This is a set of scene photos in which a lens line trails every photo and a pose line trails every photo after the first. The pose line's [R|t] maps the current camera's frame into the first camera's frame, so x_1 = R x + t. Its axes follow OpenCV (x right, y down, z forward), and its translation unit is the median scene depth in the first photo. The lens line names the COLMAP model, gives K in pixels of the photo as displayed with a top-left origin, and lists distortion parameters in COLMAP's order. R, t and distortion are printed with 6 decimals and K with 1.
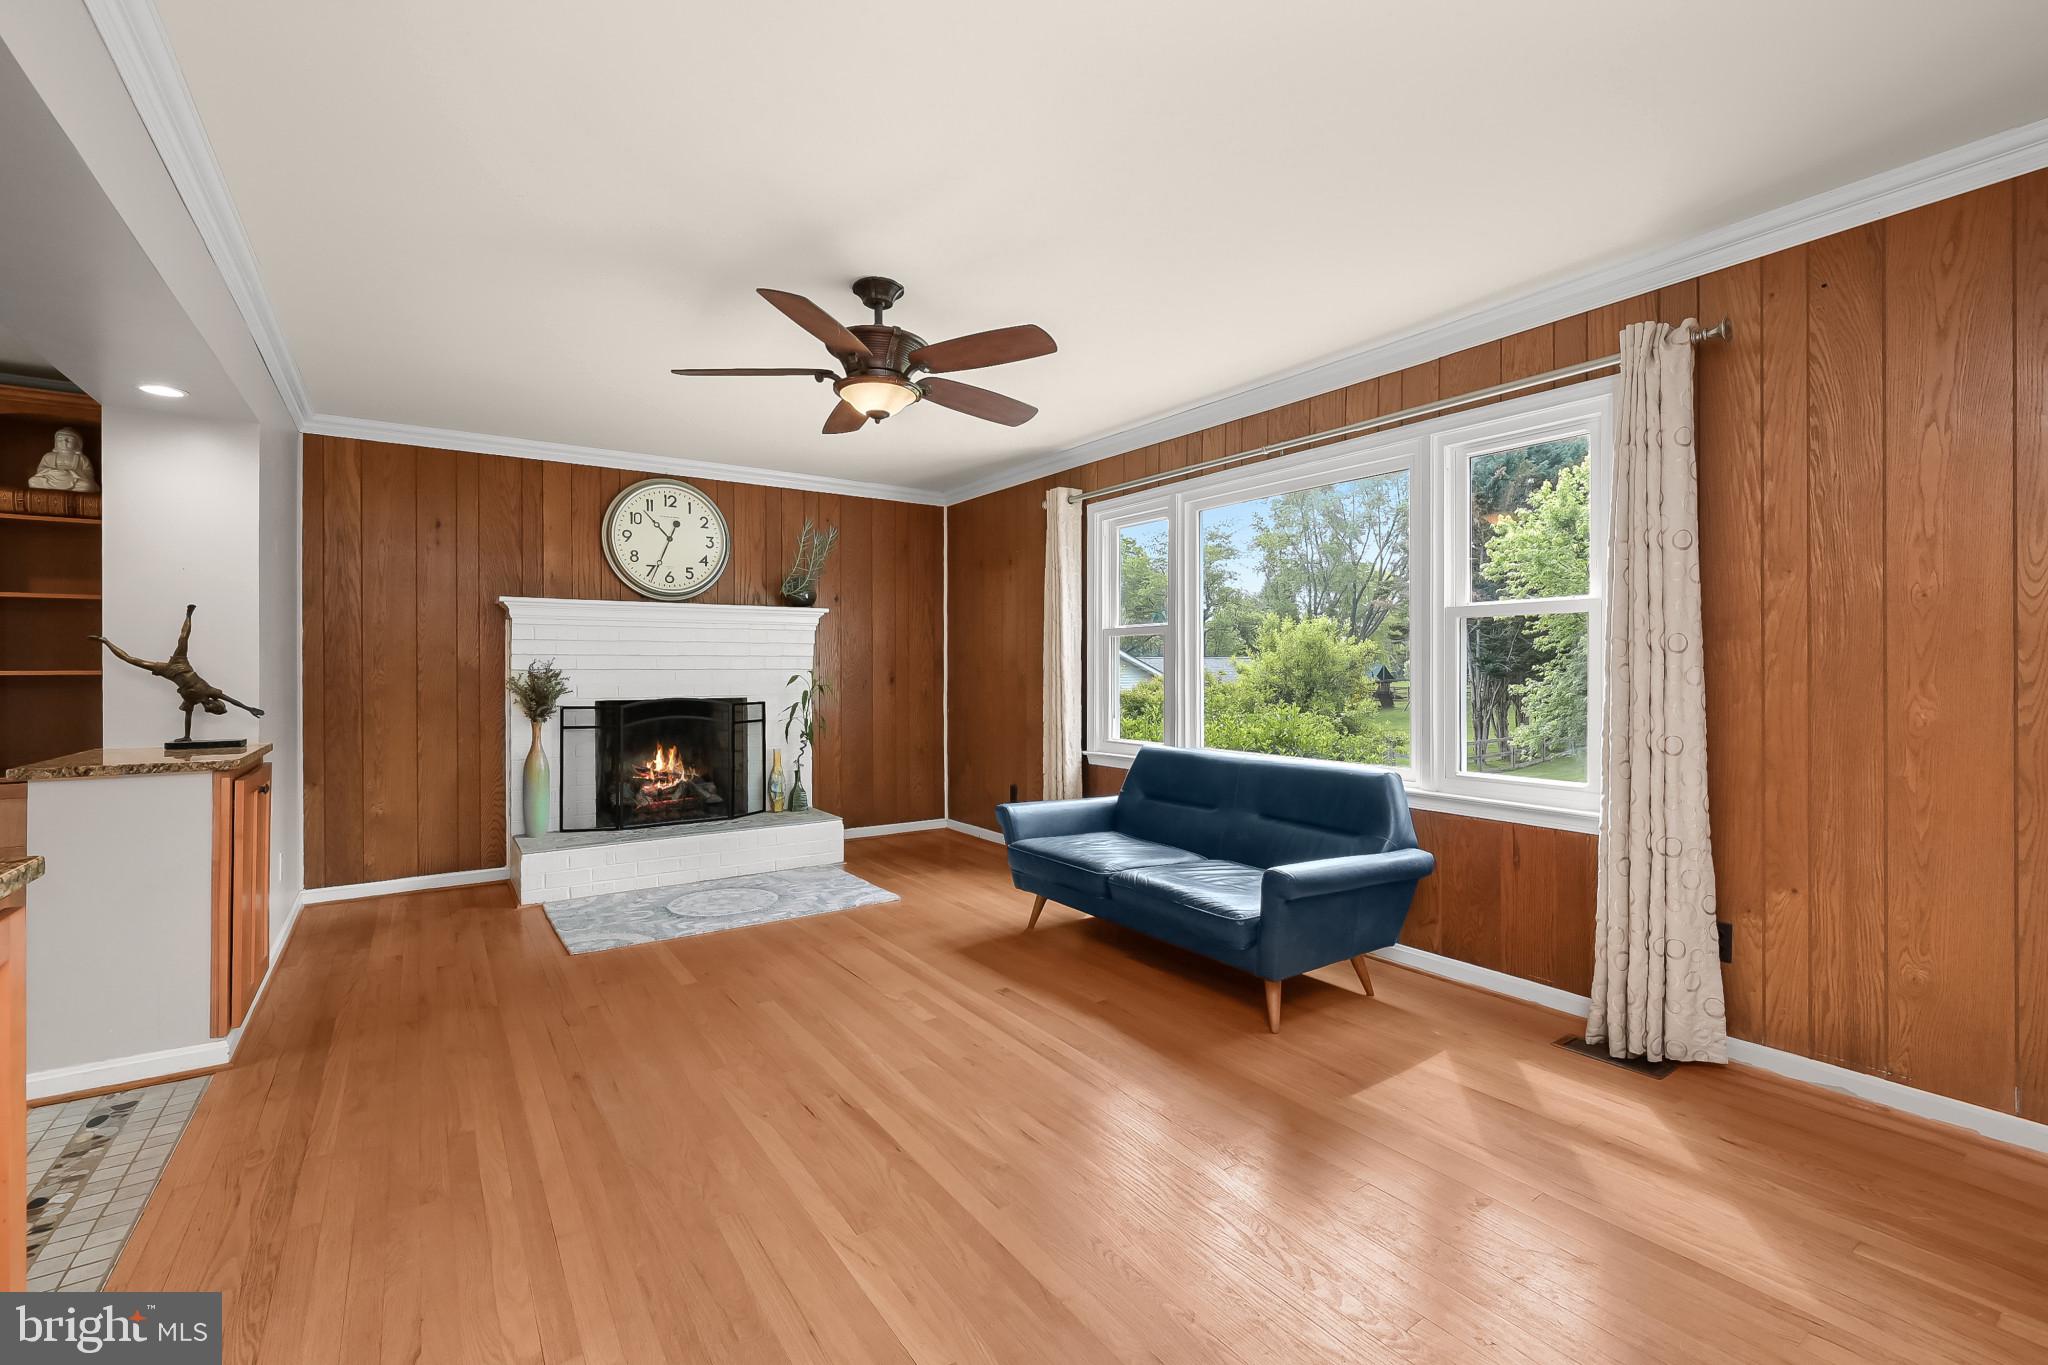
lens RADIAL K [[902.2, 0, 1029.4], [0, 902.2, 652.9], [0, 0, 1]] dist [-0.007184, 0.000022]
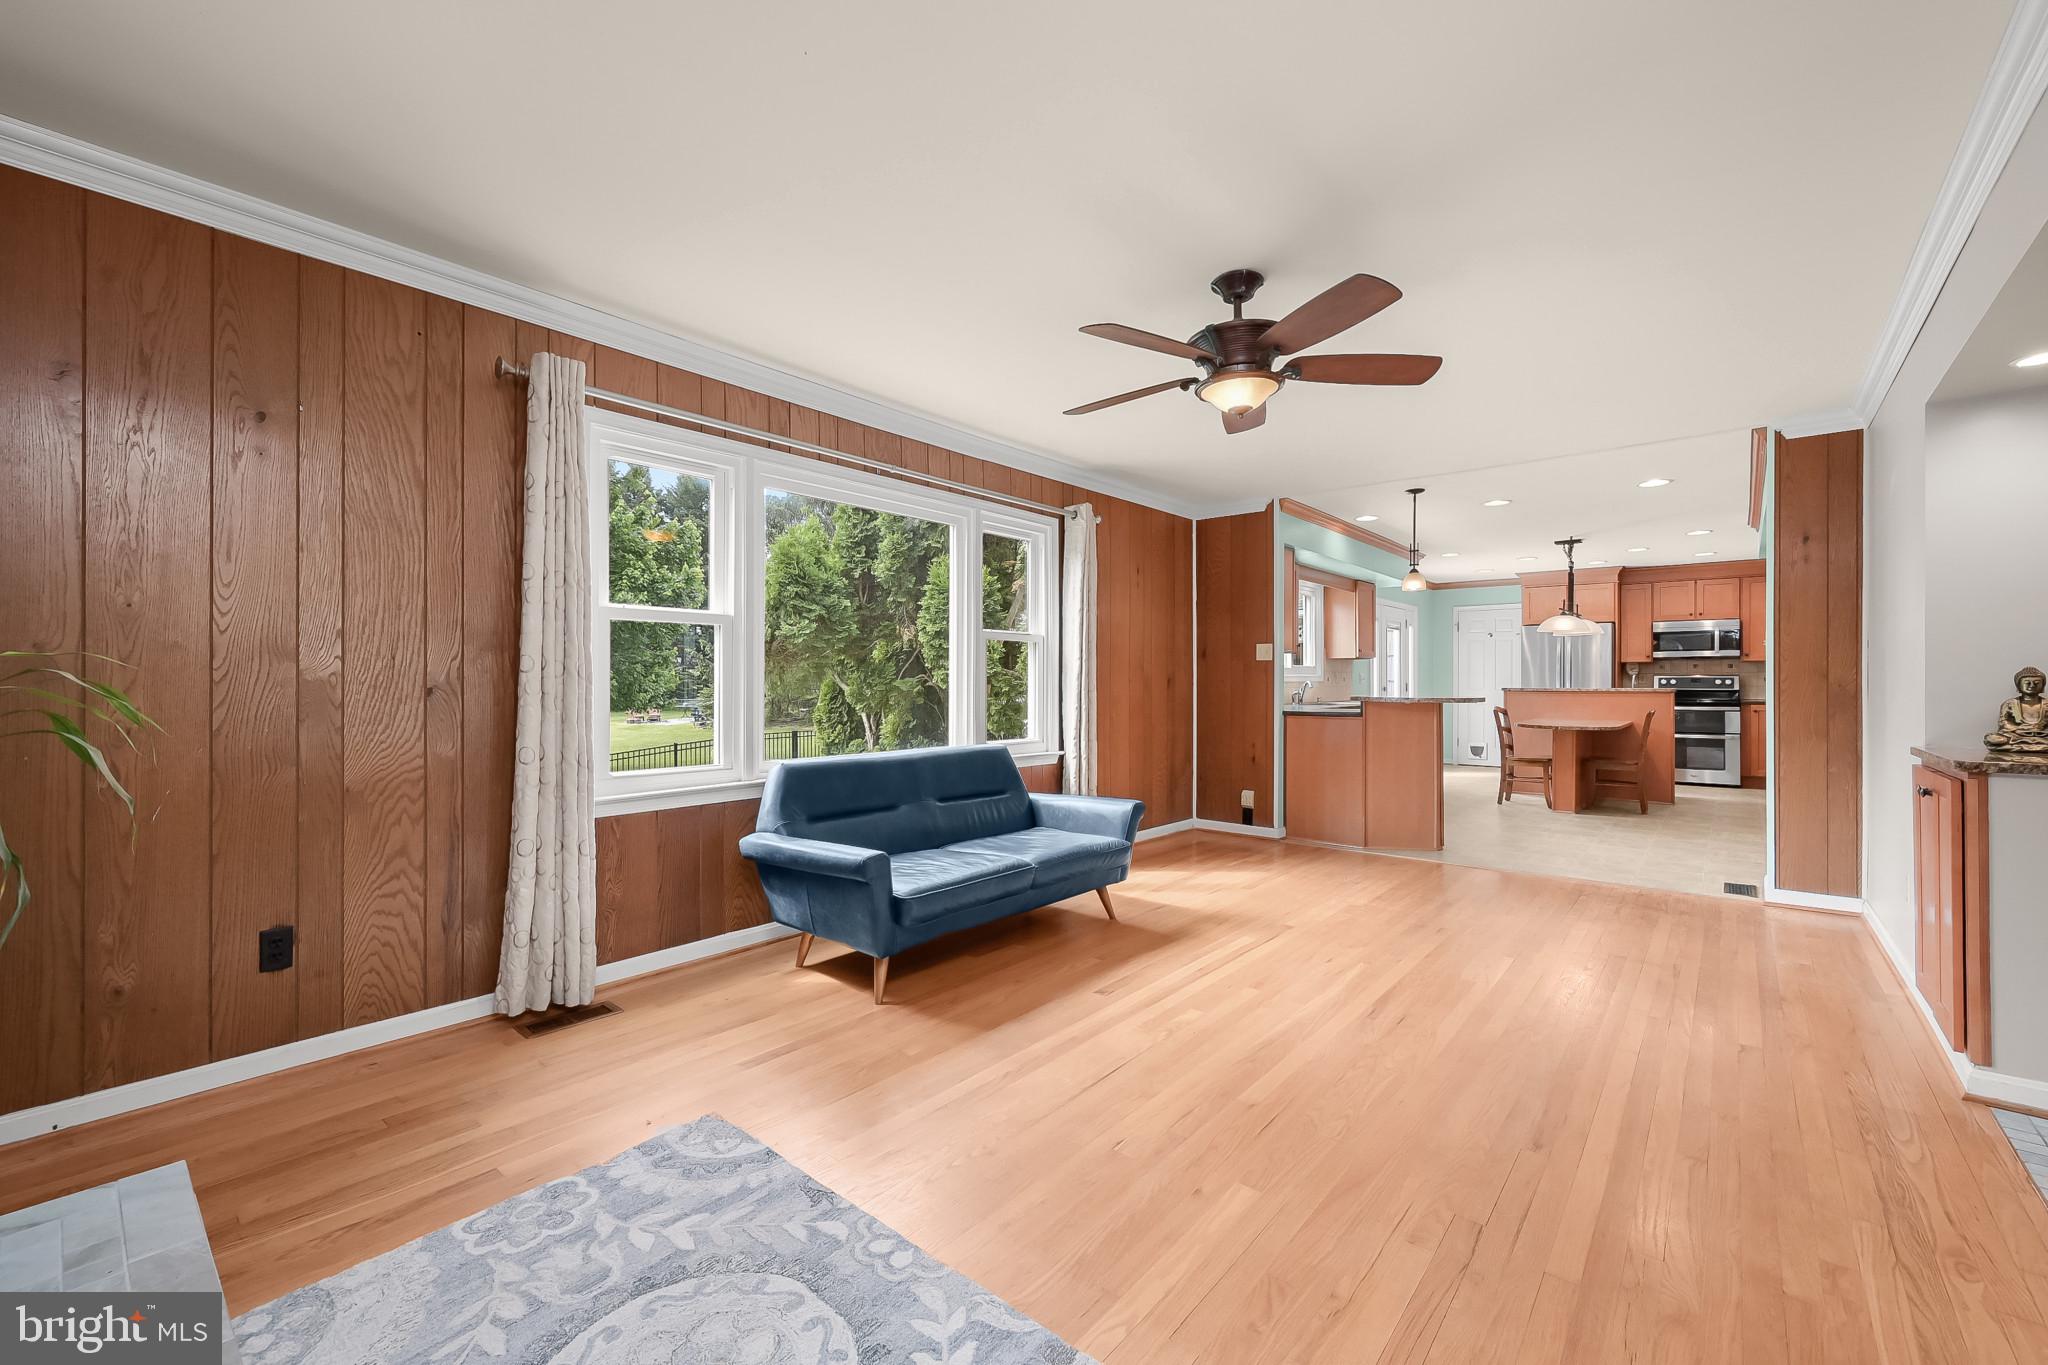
lens RADIAL K [[842.6, 0, 1026.7], [0, 842.6, 676.8], [0, 0, 1]] dist [-0.006893, 0.001160]
pose [[-0.270154, 0.005831, 0.962799, -0.576751], [-0.018282, 0.999770, -0.011185, 0.024804], [-0.962644, -0.020624, -0.269985, 0.855696]]
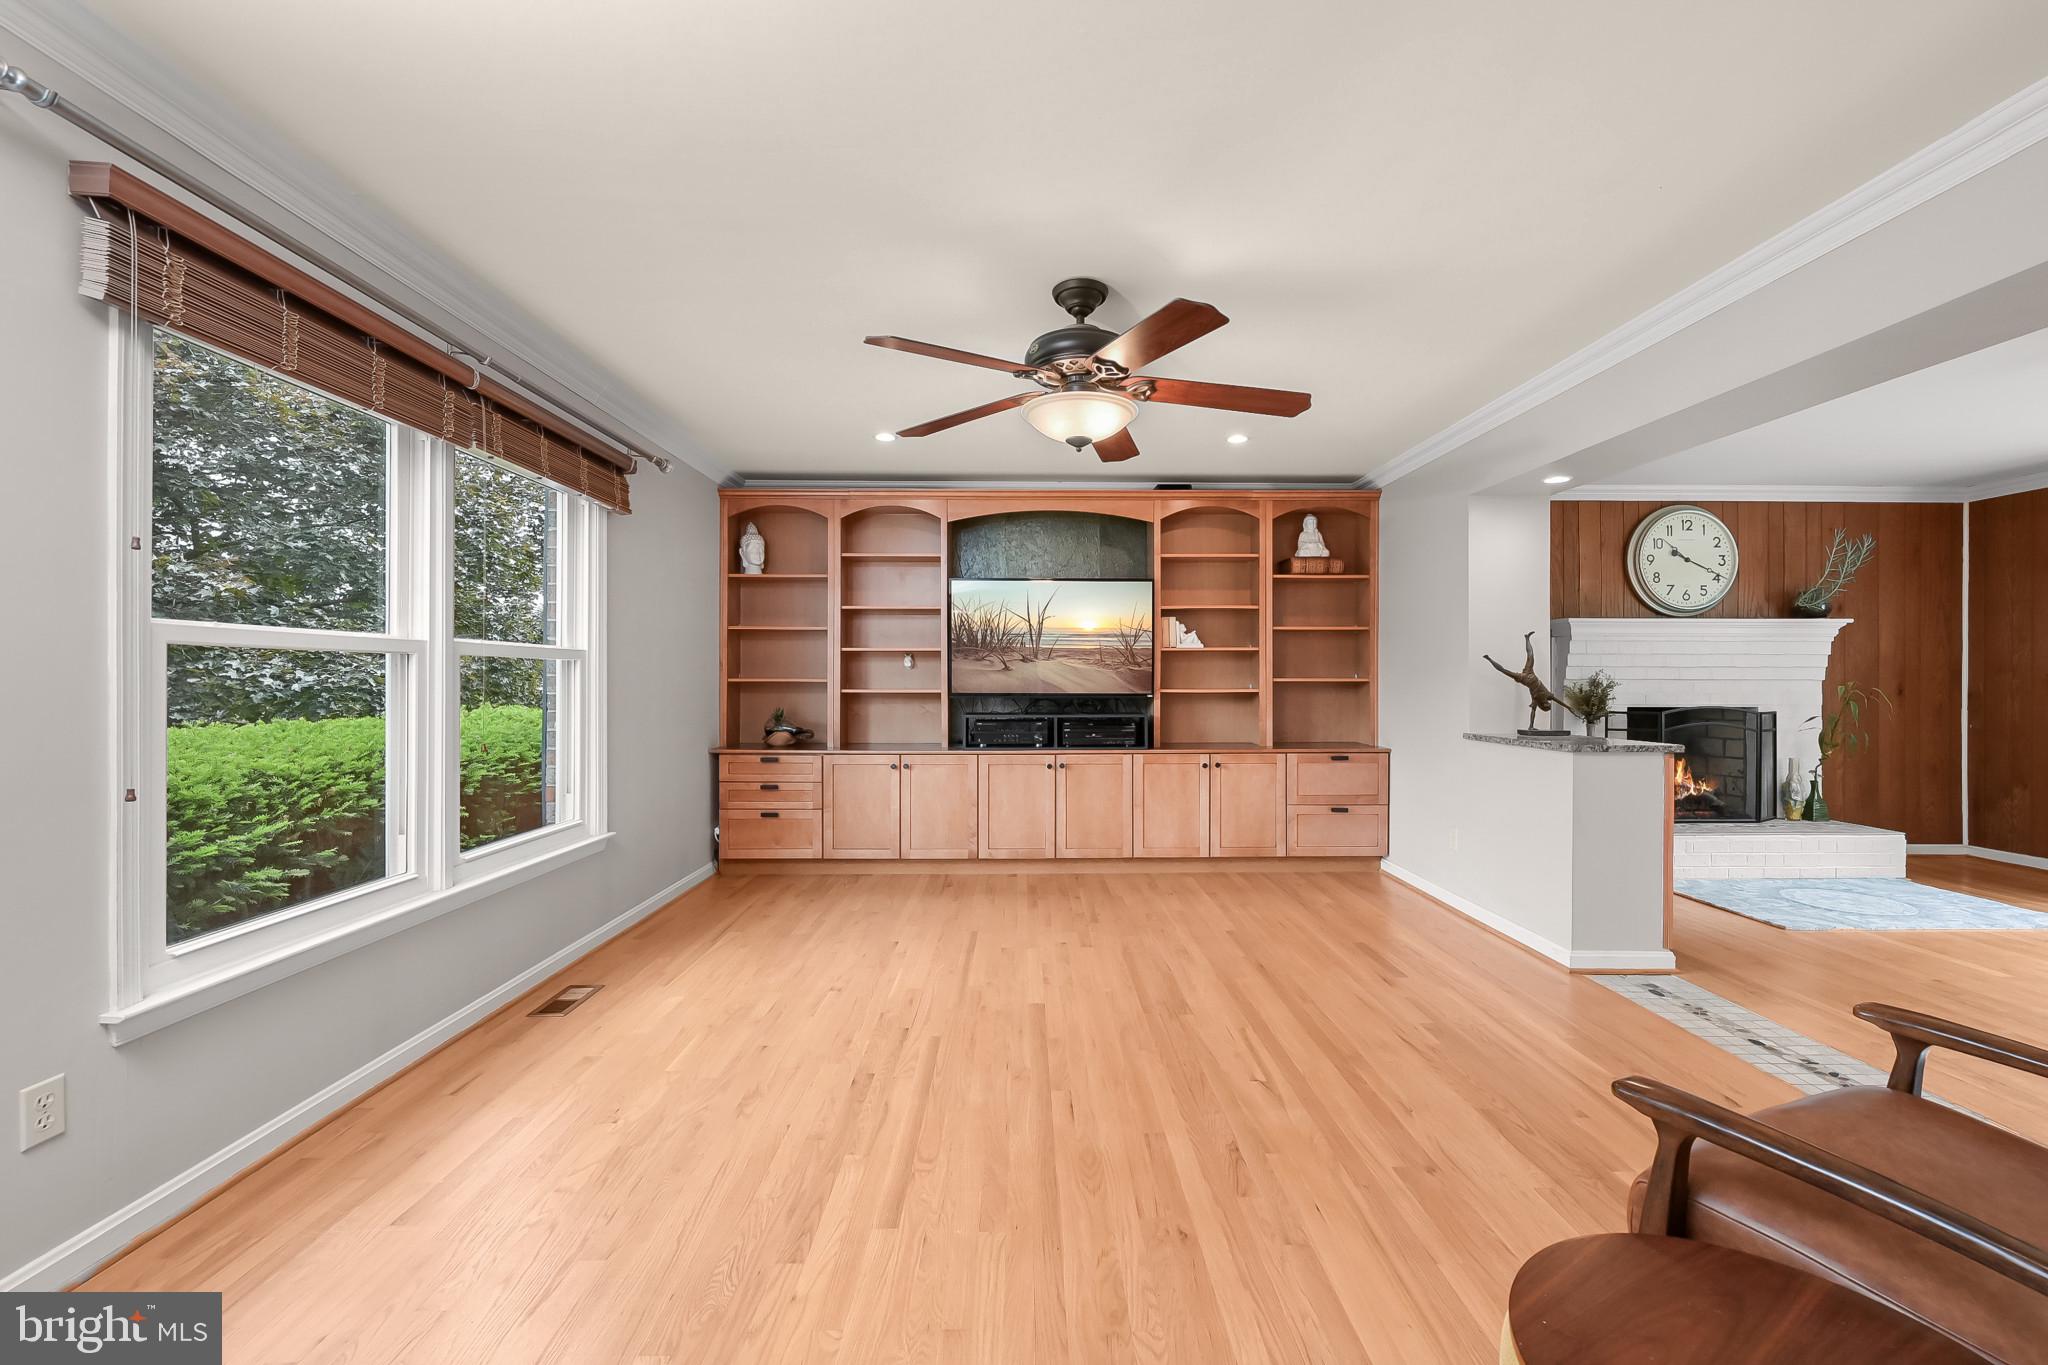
lens RADIAL K [[842.6, 0, 1023.1], [0, 842.6, 673.4], [0, 0, 1]] dist [-0.006893, 0.001160]
pose [[0.820224, 0.000813, -0.572042, -0.496558], [0.004993, 0.999951, 0.008581, -0.002048], [0.572021, -0.009894, 0.820179, -0.304291]]
